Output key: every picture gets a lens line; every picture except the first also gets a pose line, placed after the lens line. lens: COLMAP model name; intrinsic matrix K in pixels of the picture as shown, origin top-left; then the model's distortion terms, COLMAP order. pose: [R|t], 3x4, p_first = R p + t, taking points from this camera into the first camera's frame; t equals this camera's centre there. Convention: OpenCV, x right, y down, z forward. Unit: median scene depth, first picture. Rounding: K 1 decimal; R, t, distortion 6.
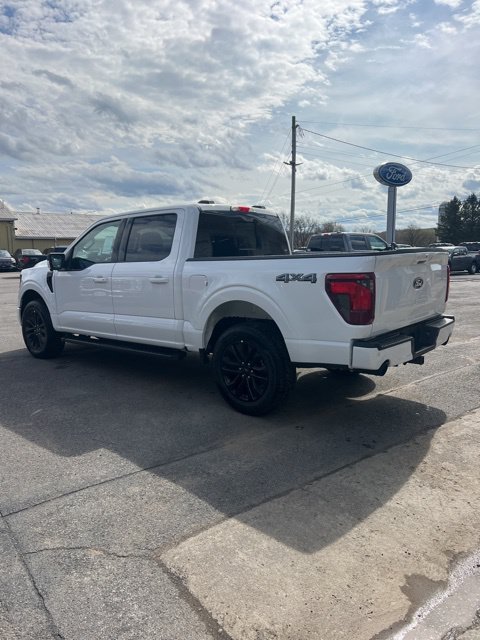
lens RADIAL K [[480.7, 0, 238.5], [0, 480.7, 321.1], [0, 0, 1]] dist [0.046345, -0.053977]
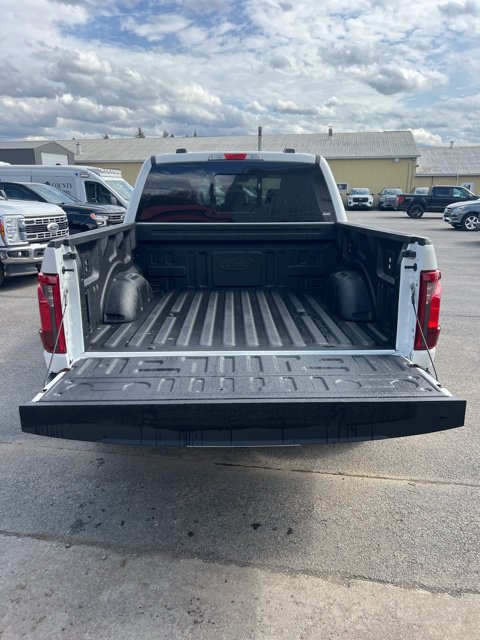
lens RADIAL K [[481.4, 0, 237.0], [0, 481.4, 321.0], [0, 0, 1]] dist [0.049387, -0.055724]
pose [[0.655657, 0.207438, -0.726005, 0.832801], [-0.114451, 0.977715, 0.175997, -0.165510], [0.746334, -0.032301, 0.664787, 0.706876]]
